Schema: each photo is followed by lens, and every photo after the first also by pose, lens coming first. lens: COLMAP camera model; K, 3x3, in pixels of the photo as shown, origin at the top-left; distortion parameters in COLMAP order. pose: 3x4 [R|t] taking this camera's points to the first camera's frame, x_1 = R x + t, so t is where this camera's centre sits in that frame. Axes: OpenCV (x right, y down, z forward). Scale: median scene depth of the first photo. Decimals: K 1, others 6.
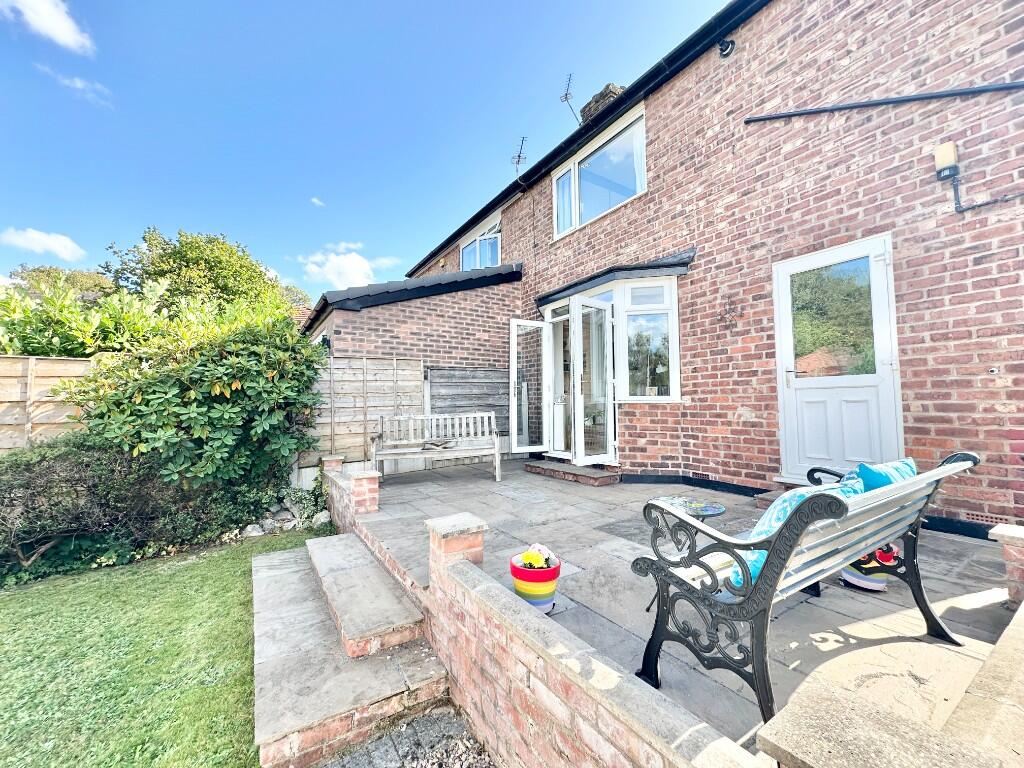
lens RADIAL K [[408.7, 0, 511.4], [0, 408.7, 388.3], [0, 0, 1]] dist [-0.006603, 0.000702]
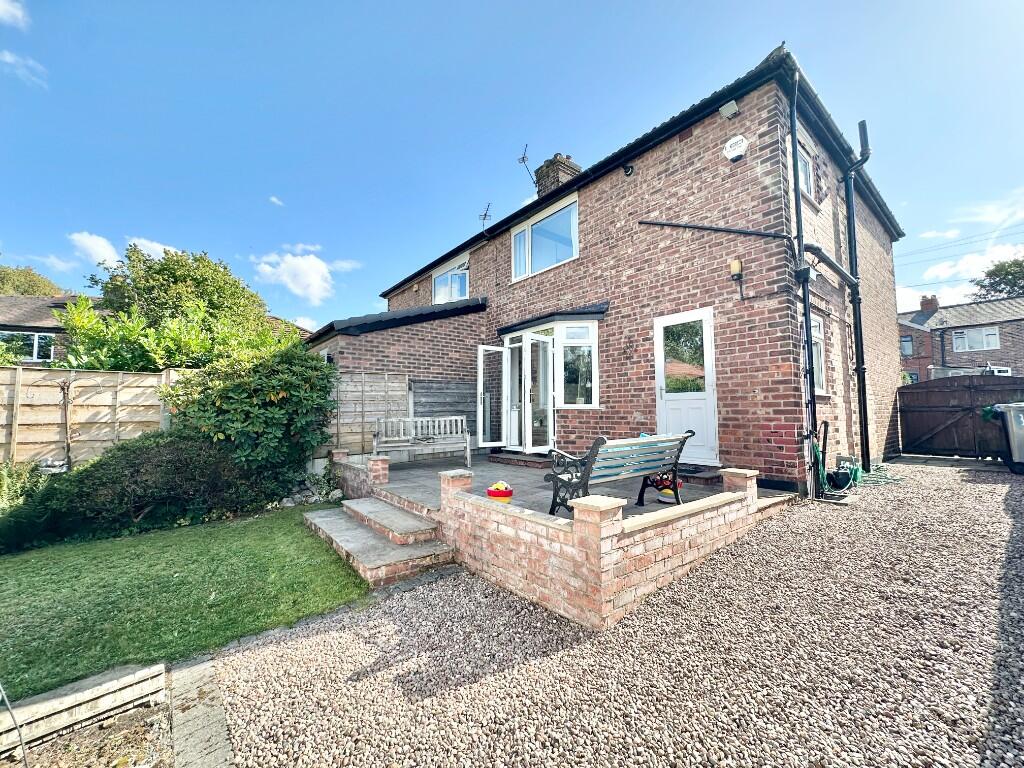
lens RADIAL K [[408.7, 0, 513.0], [0, 408.7, 389.3], [0, 0, 1]] dist [-0.006603, 0.000702]
pose [[0.994232, 0.010511, 0.106738, -0.042028], [-0.008658, 0.999804, -0.017808, -0.006672], [-0.106905, 0.016781, 0.994128, -0.431786]]
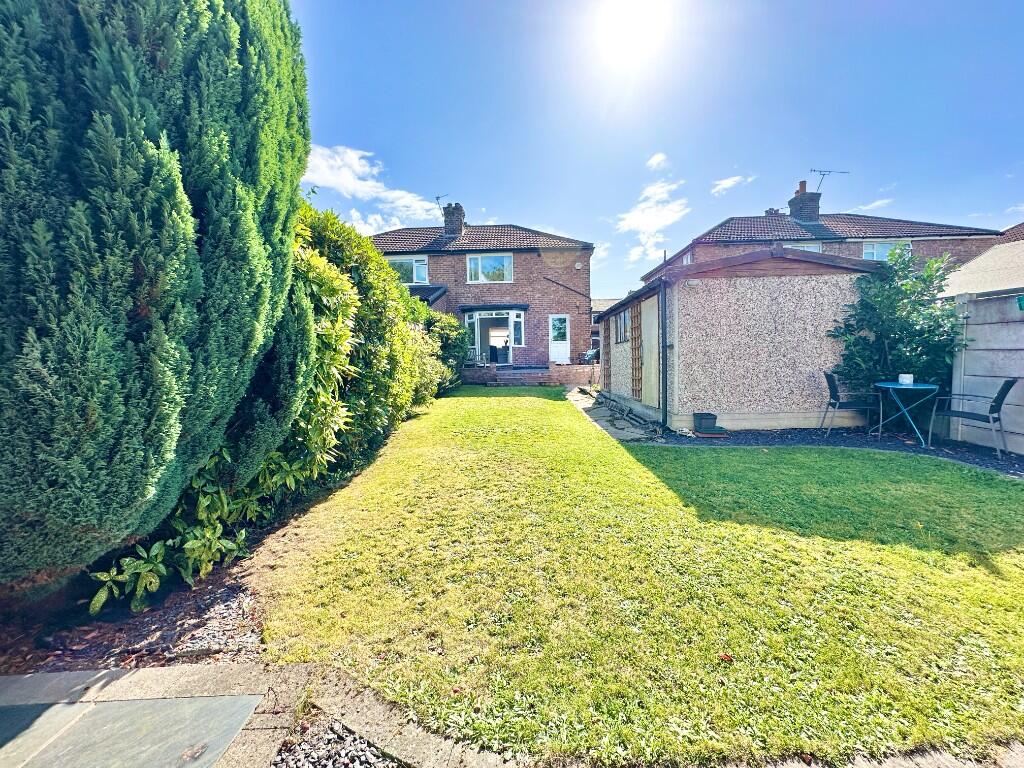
lens RADIAL K [[408.7, 0, 514.2], [0, 408.7, 389.2], [0, 0, 1]] dist [-0.006603, 0.000702]
pose [[0.513701, -0.058320, 0.855985, -3.060751], [-0.020803, 0.996547, 0.080381, 0.132886], [-0.857717, -0.059099, 0.510714, -0.878202]]
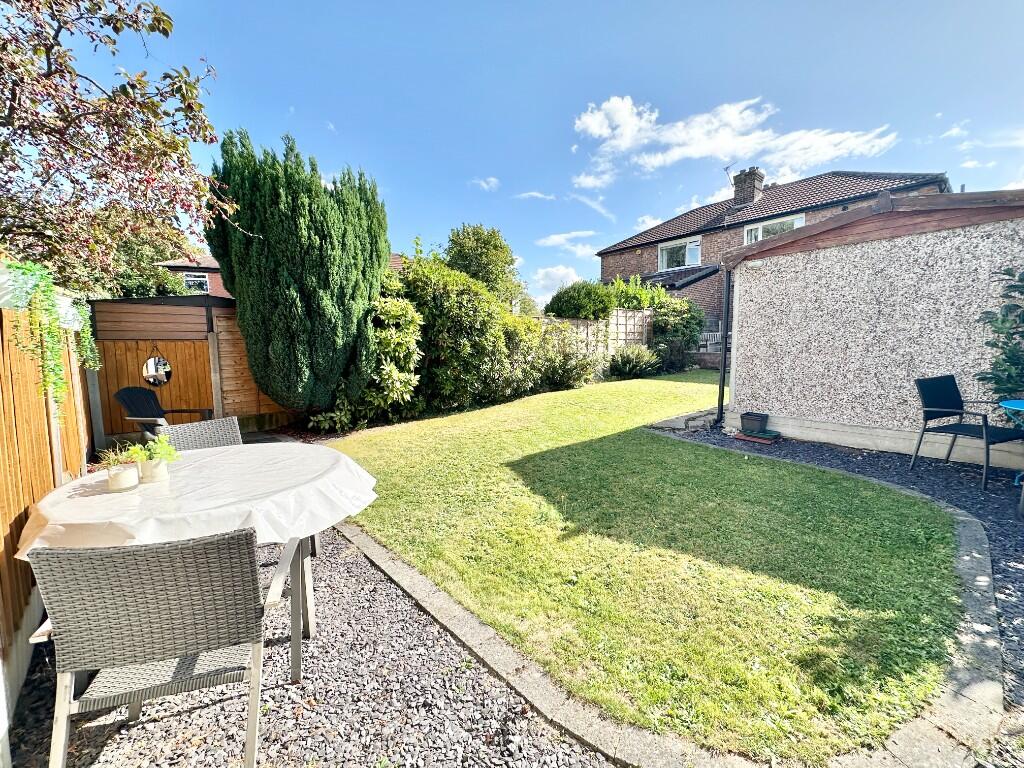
lens RADIAL K [[408.7, 0, 514.7], [0, 408.7, 392.7], [0, 0, 1]] dist [-0.006603, 0.000702]
pose [[0.984044, -0.017662, 0.177045, -2.434800], [-0.010218, 0.987808, 0.155341, 0.064825], [-0.177630, -0.154671, 0.971866, -1.831913]]
